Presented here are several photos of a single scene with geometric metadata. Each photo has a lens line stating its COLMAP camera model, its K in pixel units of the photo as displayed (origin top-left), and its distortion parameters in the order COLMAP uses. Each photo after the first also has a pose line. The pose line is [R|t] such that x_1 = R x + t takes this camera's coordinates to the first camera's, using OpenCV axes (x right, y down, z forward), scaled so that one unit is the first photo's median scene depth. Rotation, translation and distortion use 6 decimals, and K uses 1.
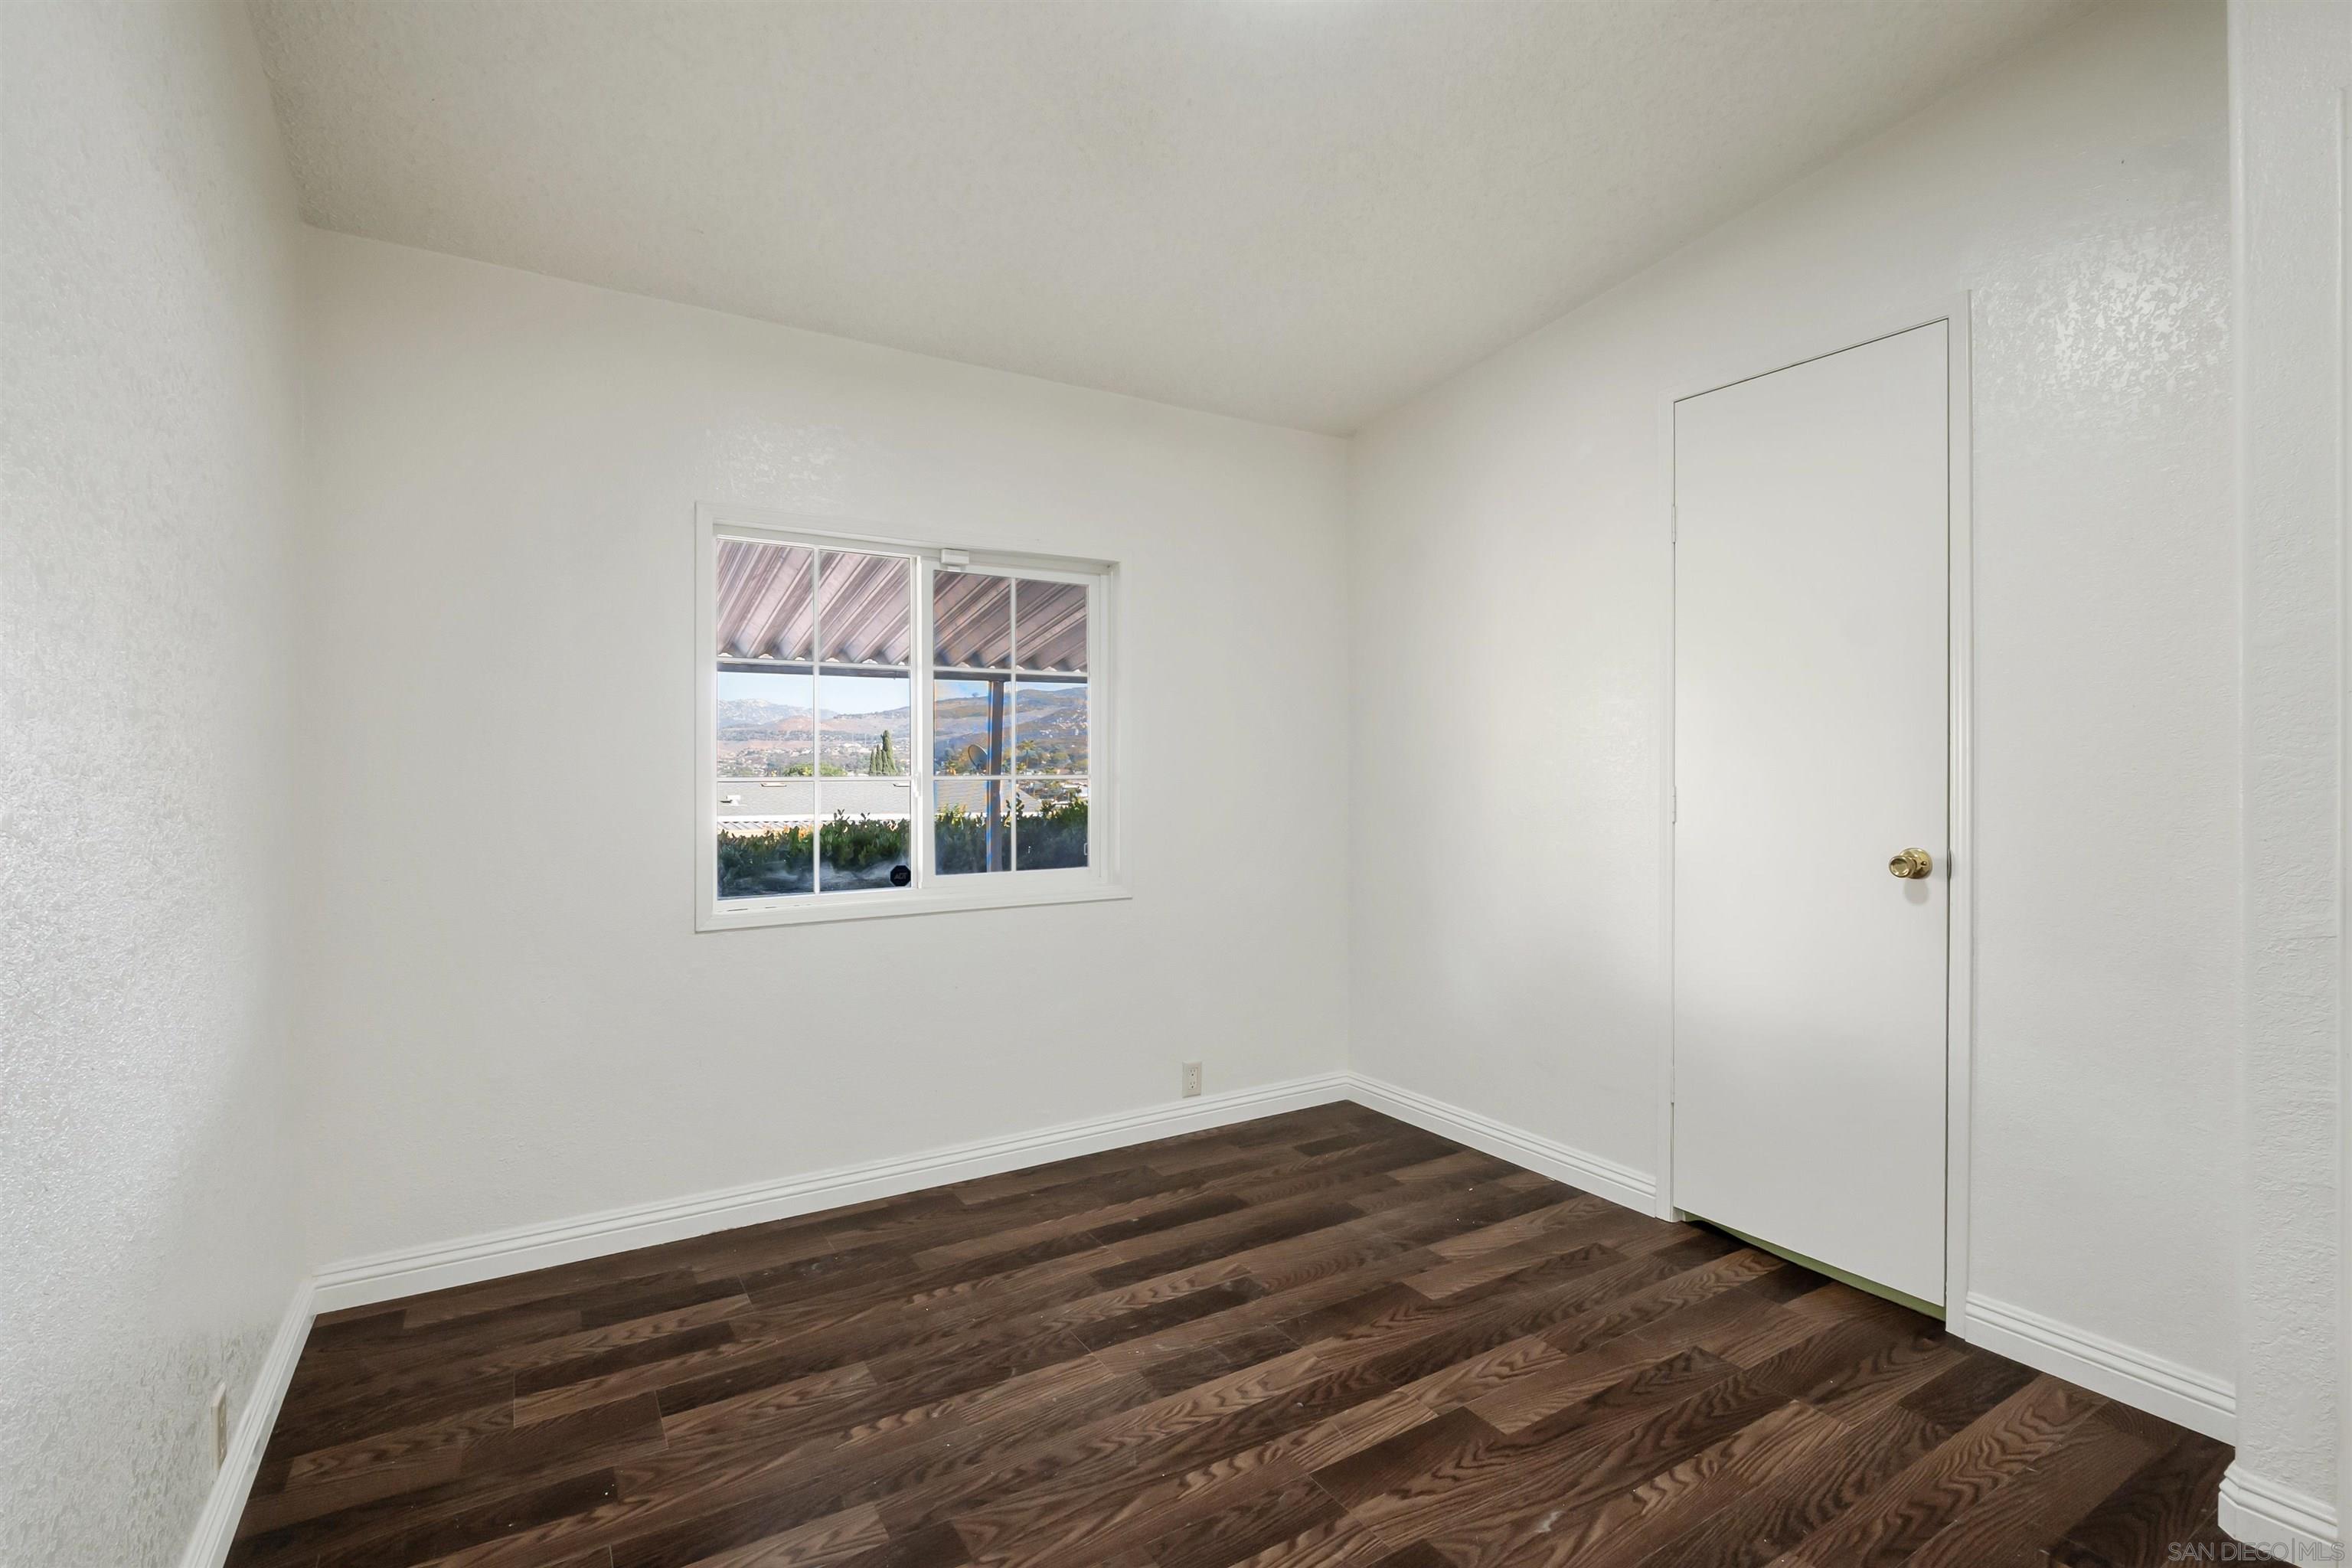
lens RADIAL K [[1069.6, 0, 1183.6], [0, 1069.6, 777.0], [0, 0, 1]] dist [-0.011192, 0.001585]
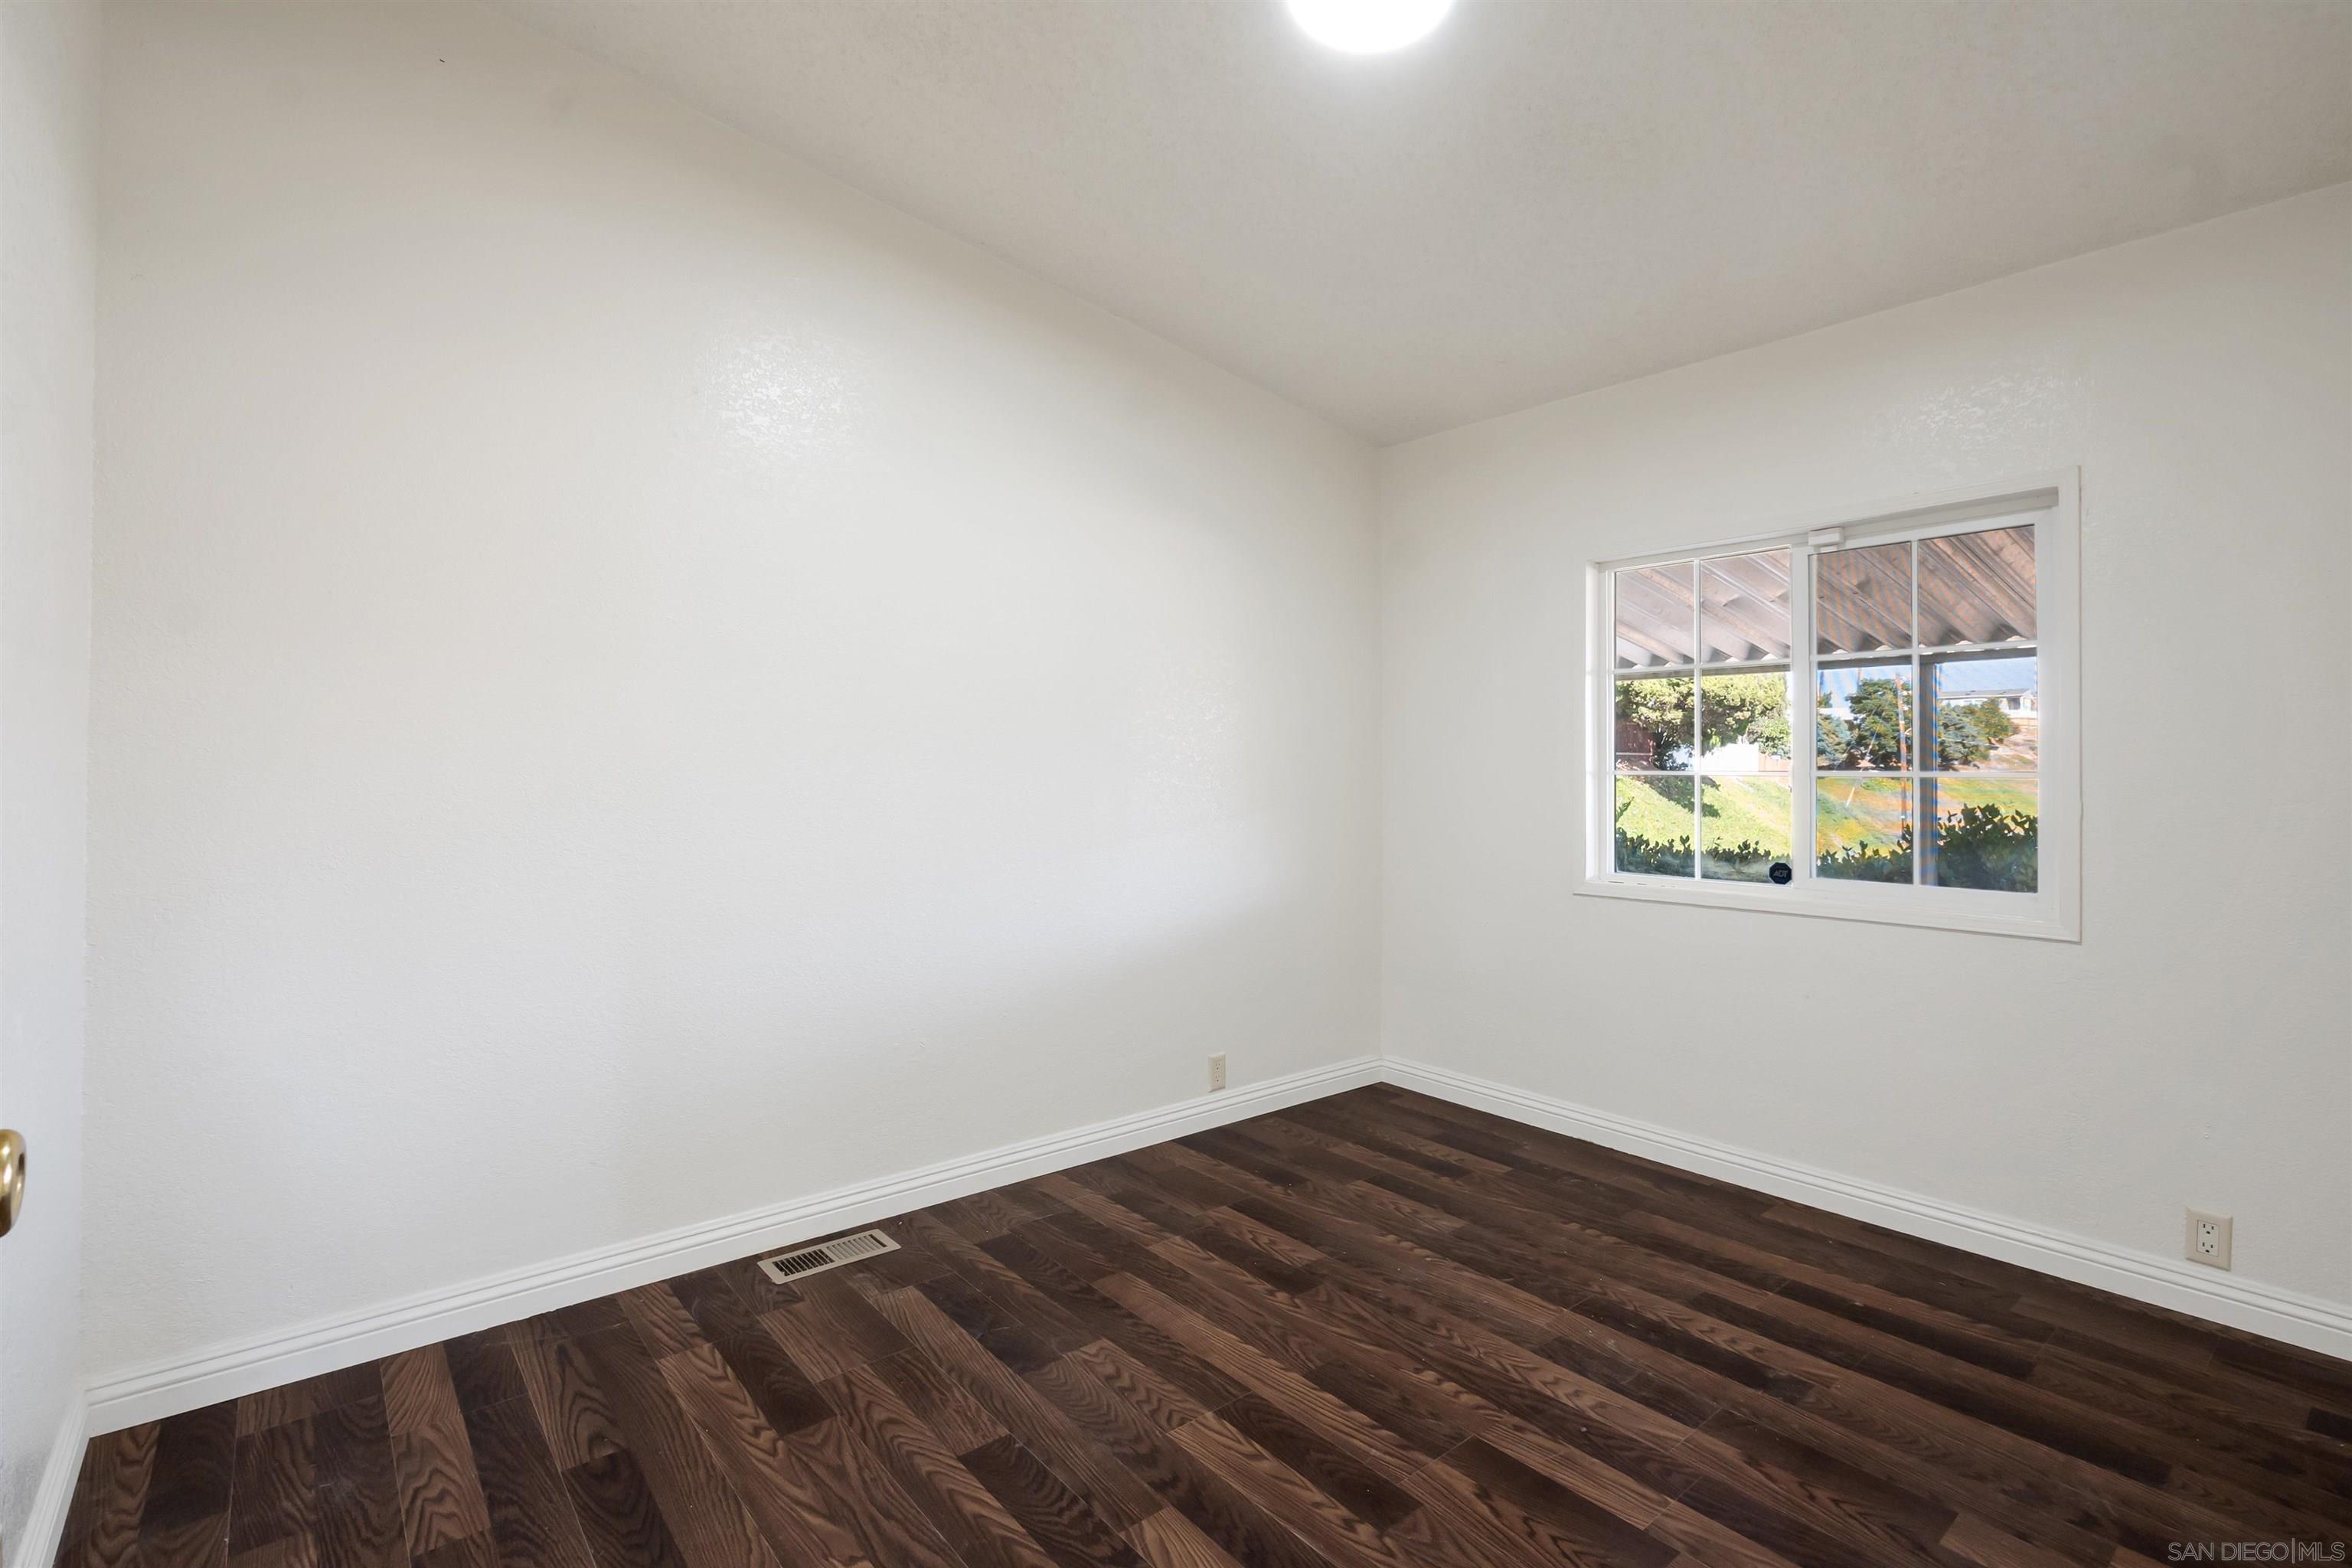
lens RADIAL K [[1069.6, 0, 1183.6], [0, 1069.6, 777.0], [0, 0, 1]] dist [-0.011192, 0.001585]
pose [[0.137859, 0.009321, -0.990408, 0.802667], [-0.010132, 0.999917, 0.008000, 0.001365], [0.990400, 0.008932, 0.137942, 0.410246]]
